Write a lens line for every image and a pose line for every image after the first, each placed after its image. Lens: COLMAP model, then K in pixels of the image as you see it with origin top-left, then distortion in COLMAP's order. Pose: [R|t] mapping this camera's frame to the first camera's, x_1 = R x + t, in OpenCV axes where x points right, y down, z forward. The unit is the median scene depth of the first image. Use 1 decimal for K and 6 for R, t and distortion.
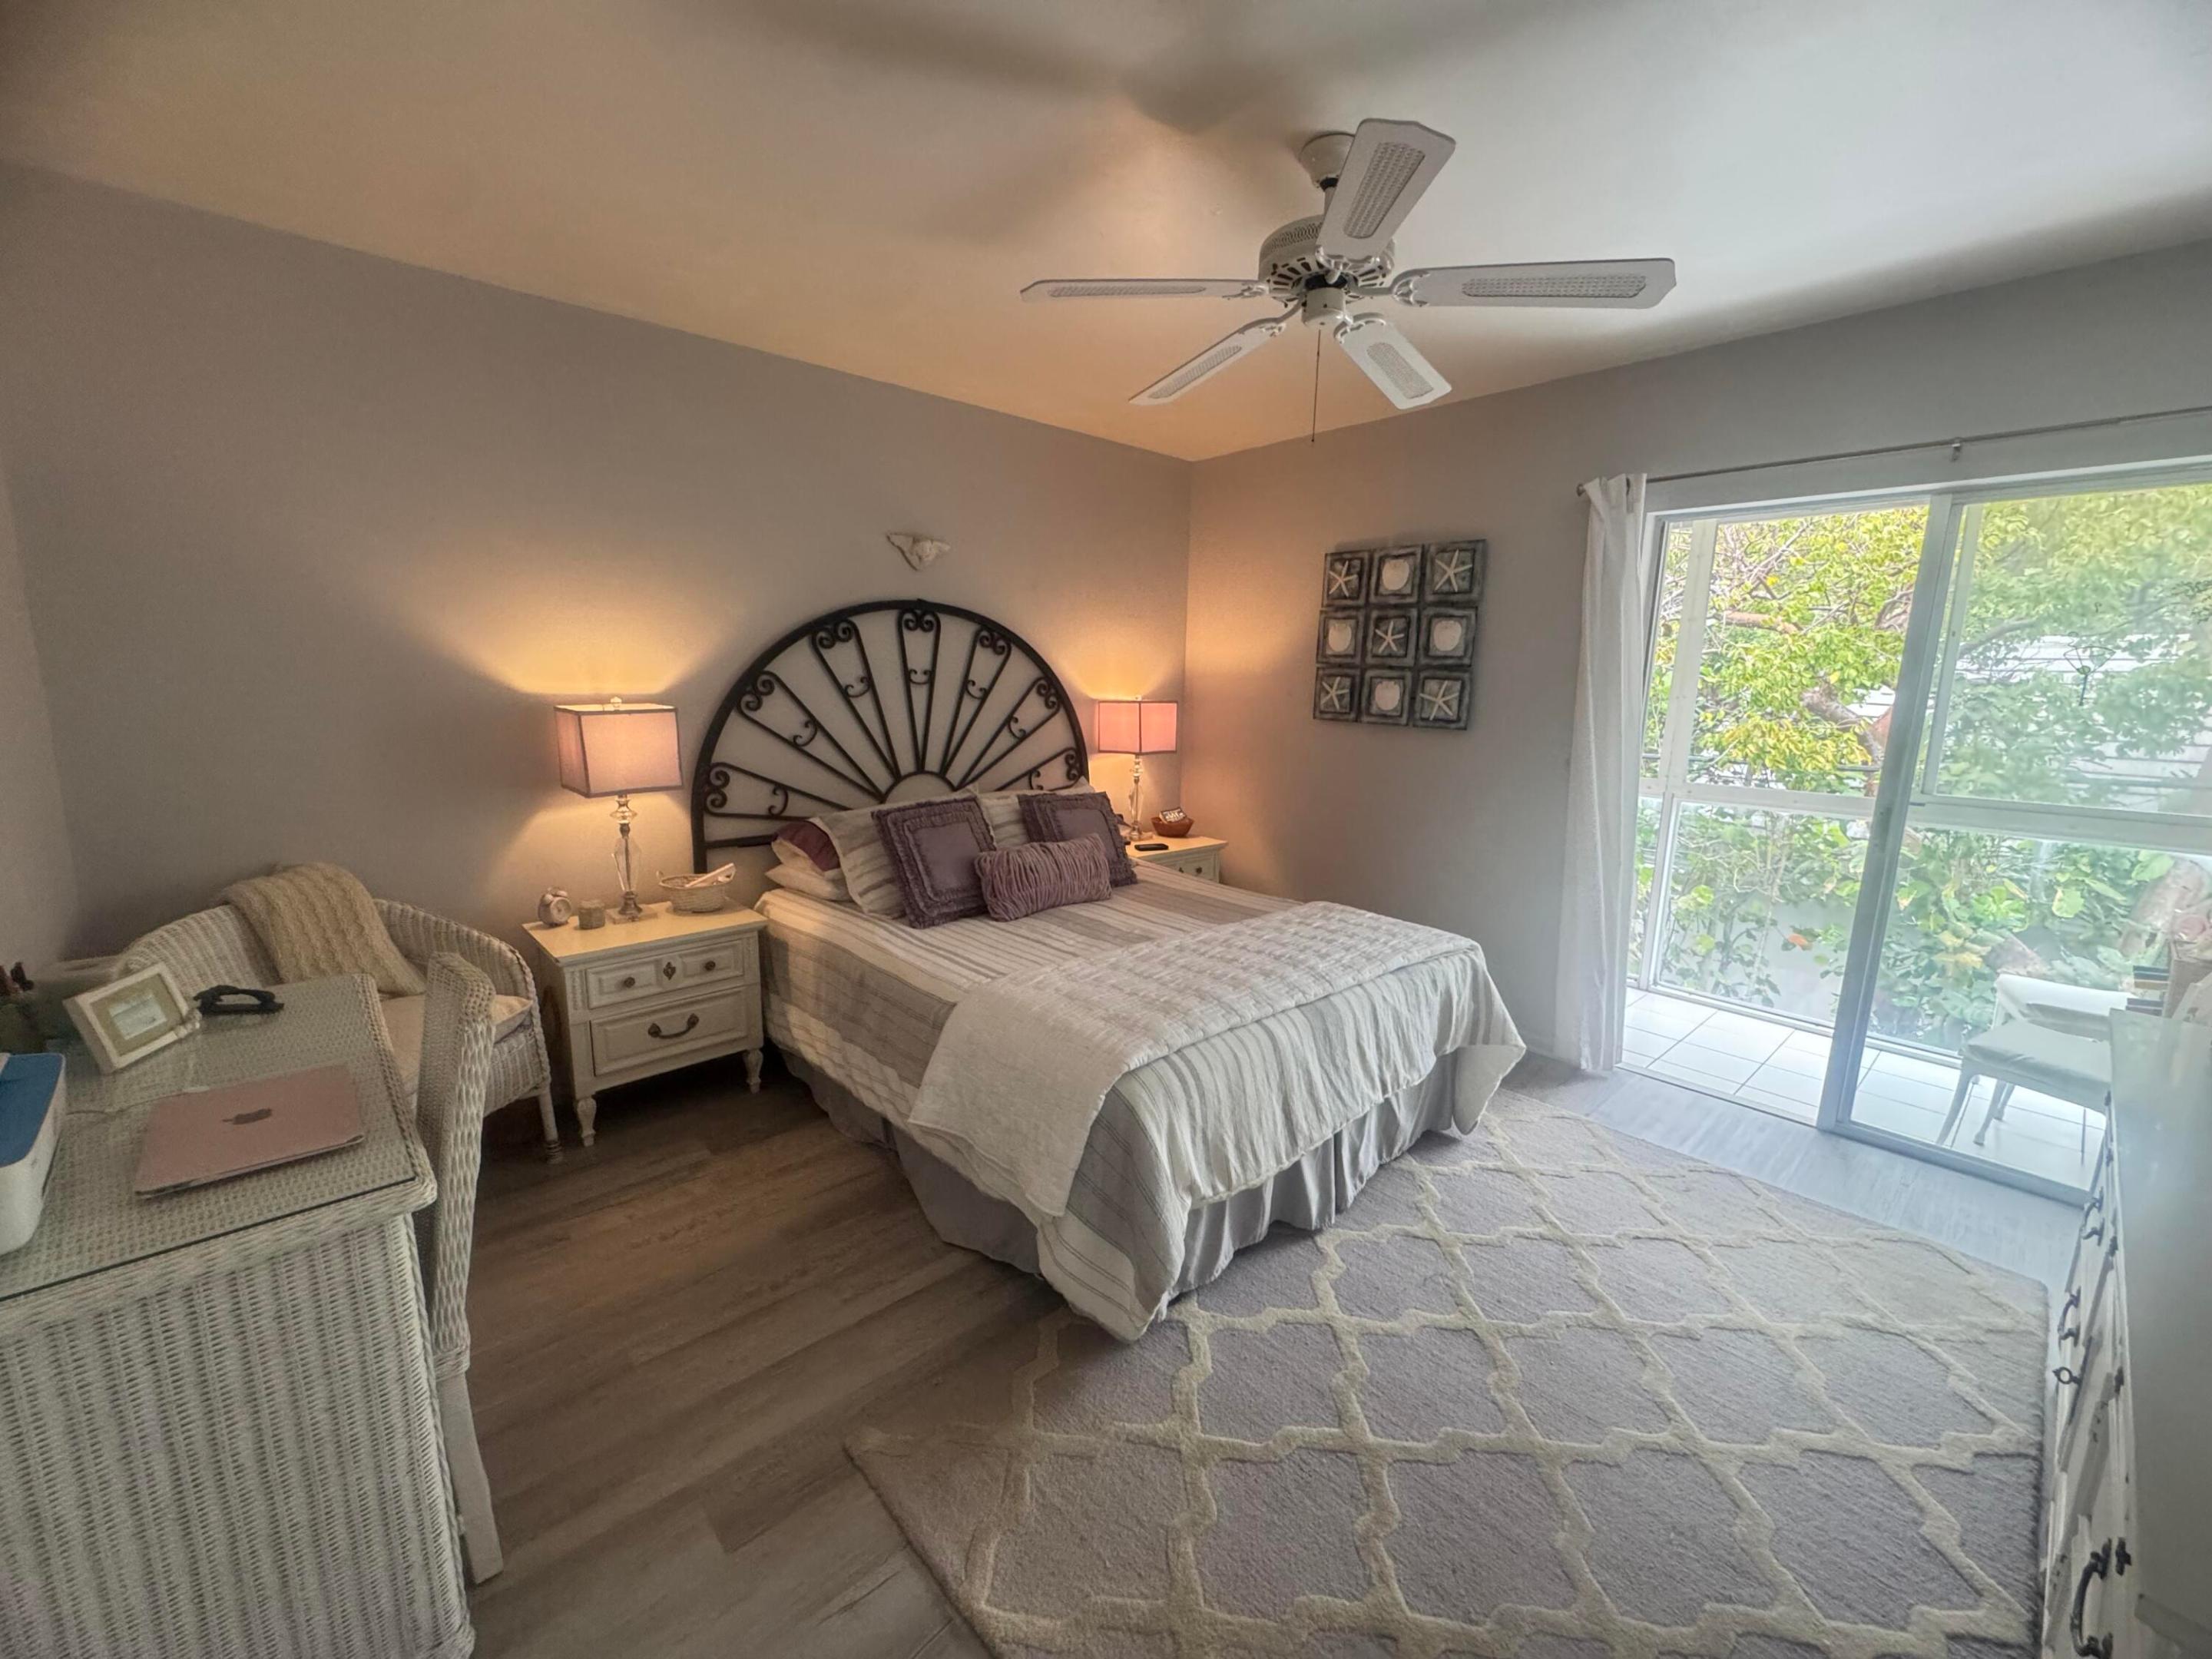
lens RADIAL K [[888.6, 0, 1105.4], [0, 888.6, 833.6], [0, 0, 1]] dist [-0.004145, -0.000118]
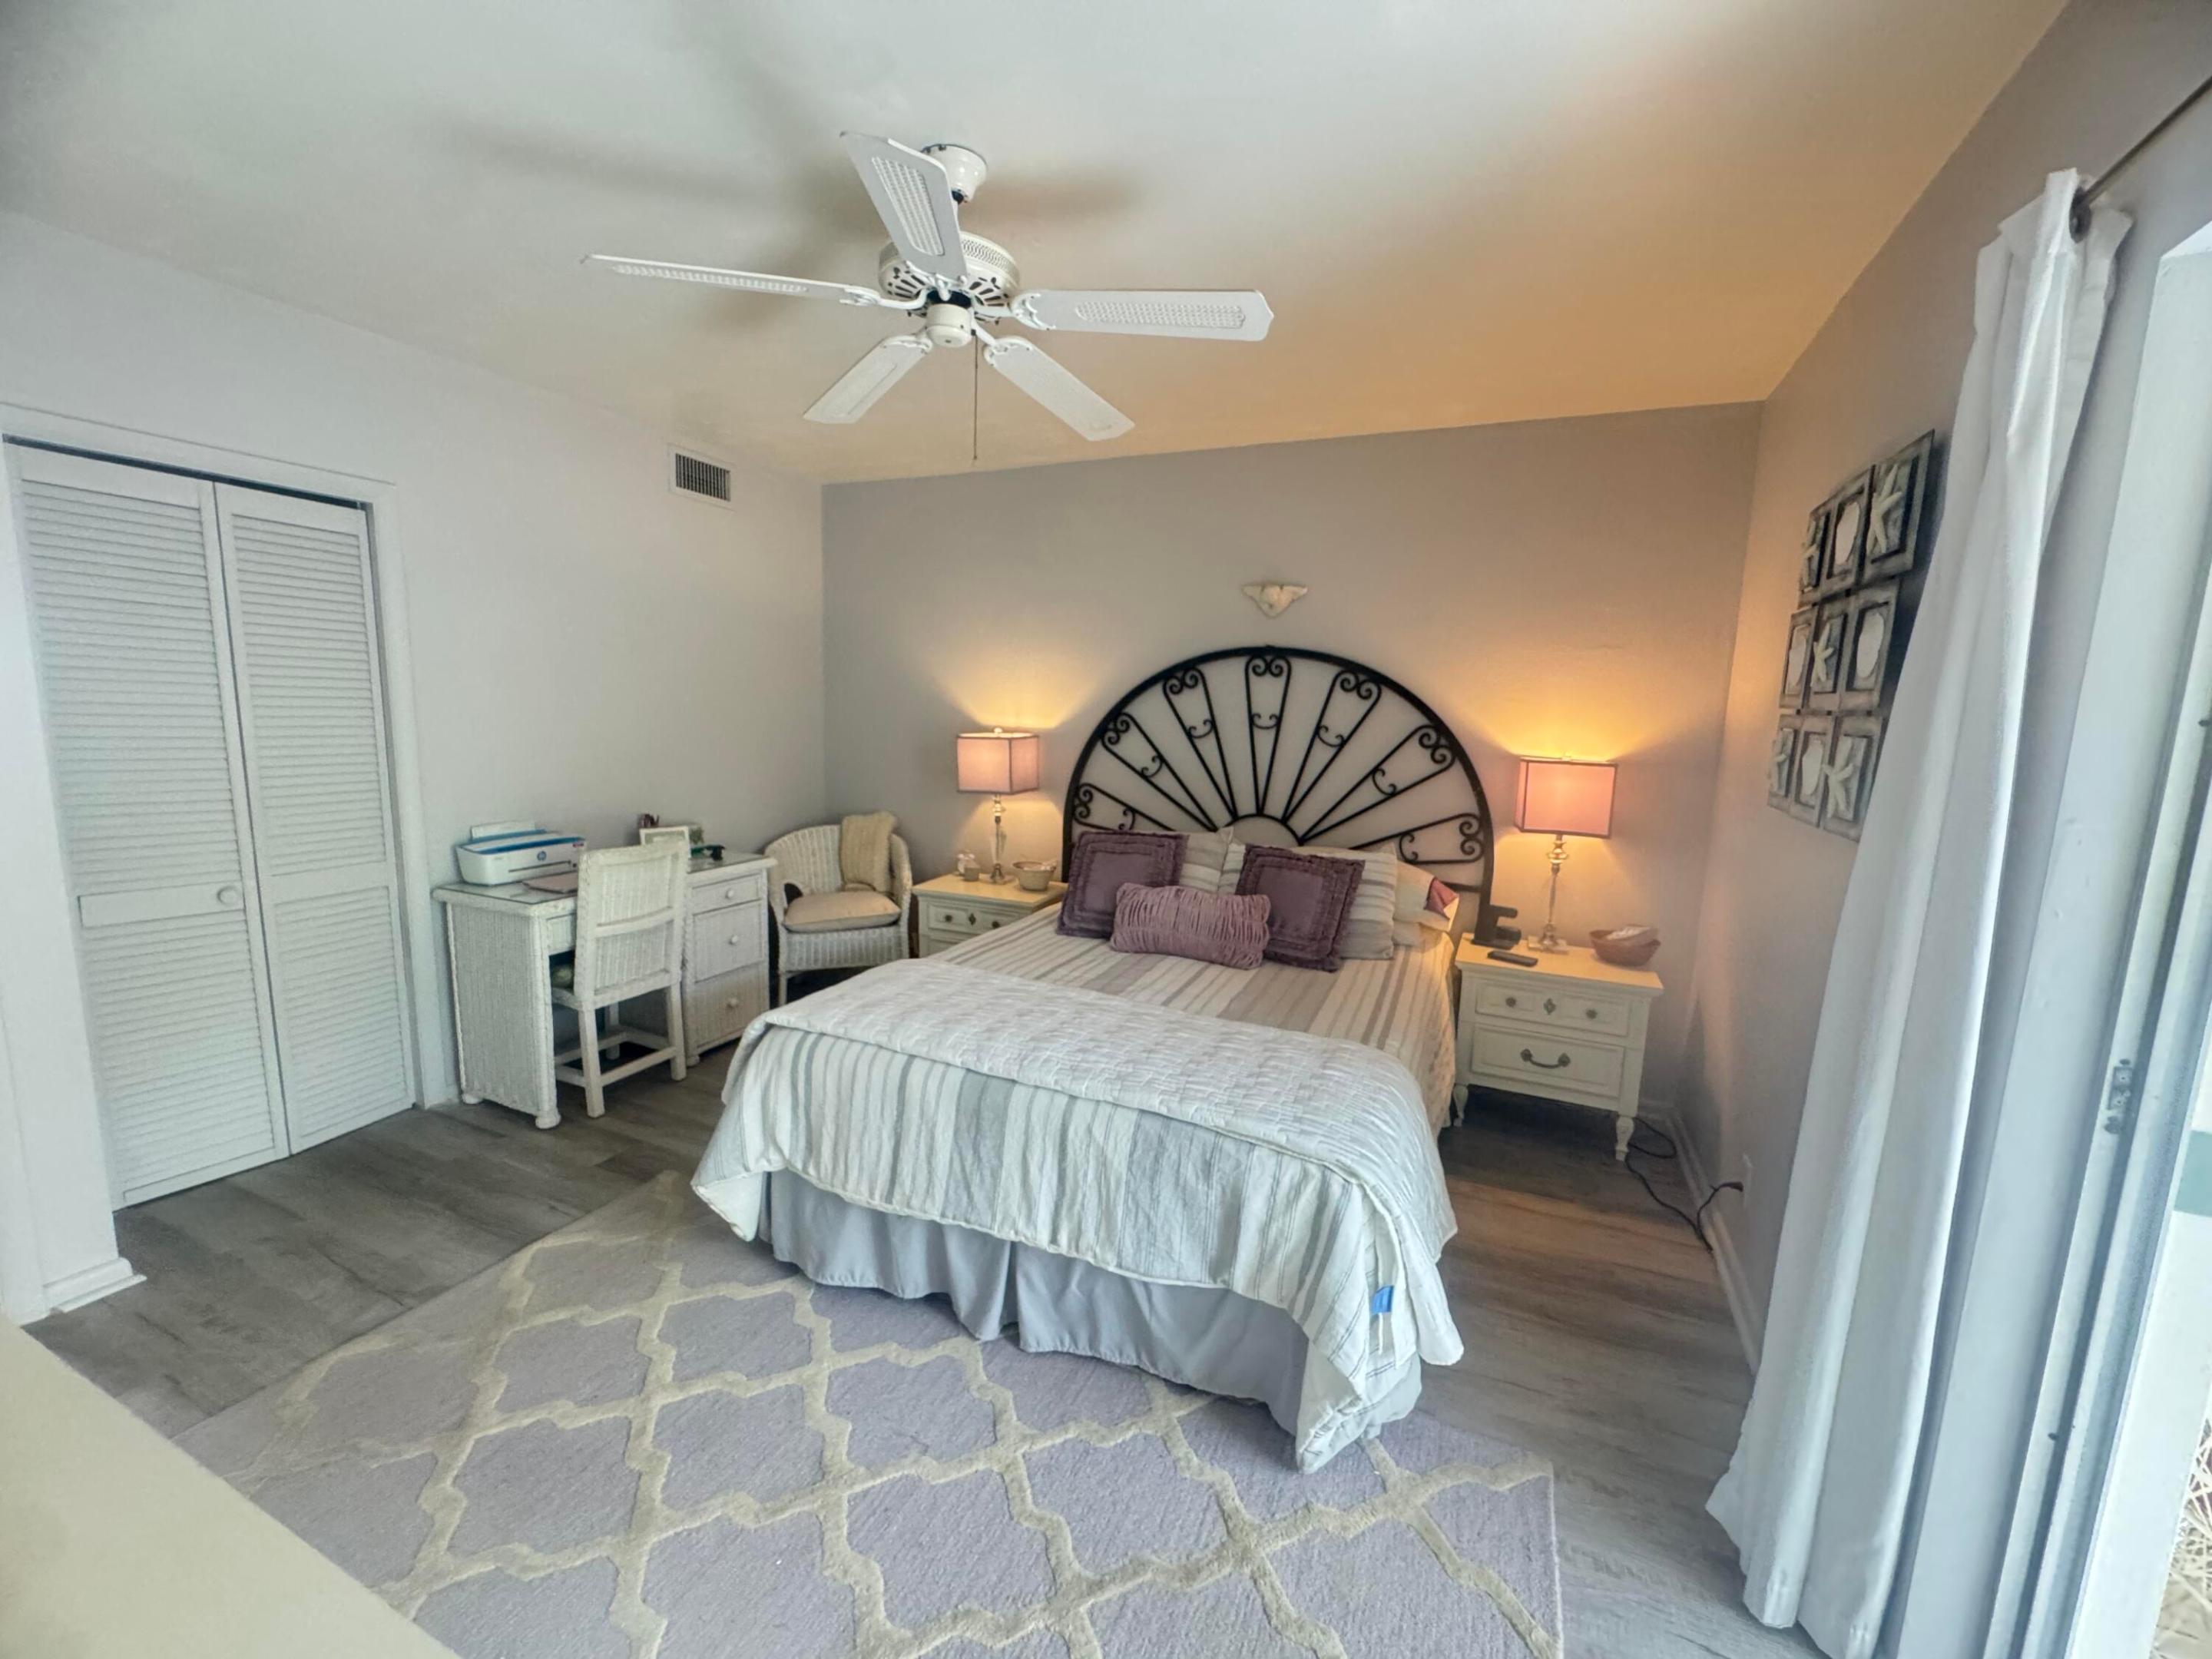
lens RADIAL K [[888.6, 0, 1108.5], [0, 888.6, 838.0], [0, 0, 1]] dist [-0.004145, -0.000118]
pose [[0.405896, 0.129631, -0.904679, 0.674900], [-0.186399, 0.980824, 0.056911, -0.073221], [0.894709, 0.145531, 0.422276, 0.450737]]
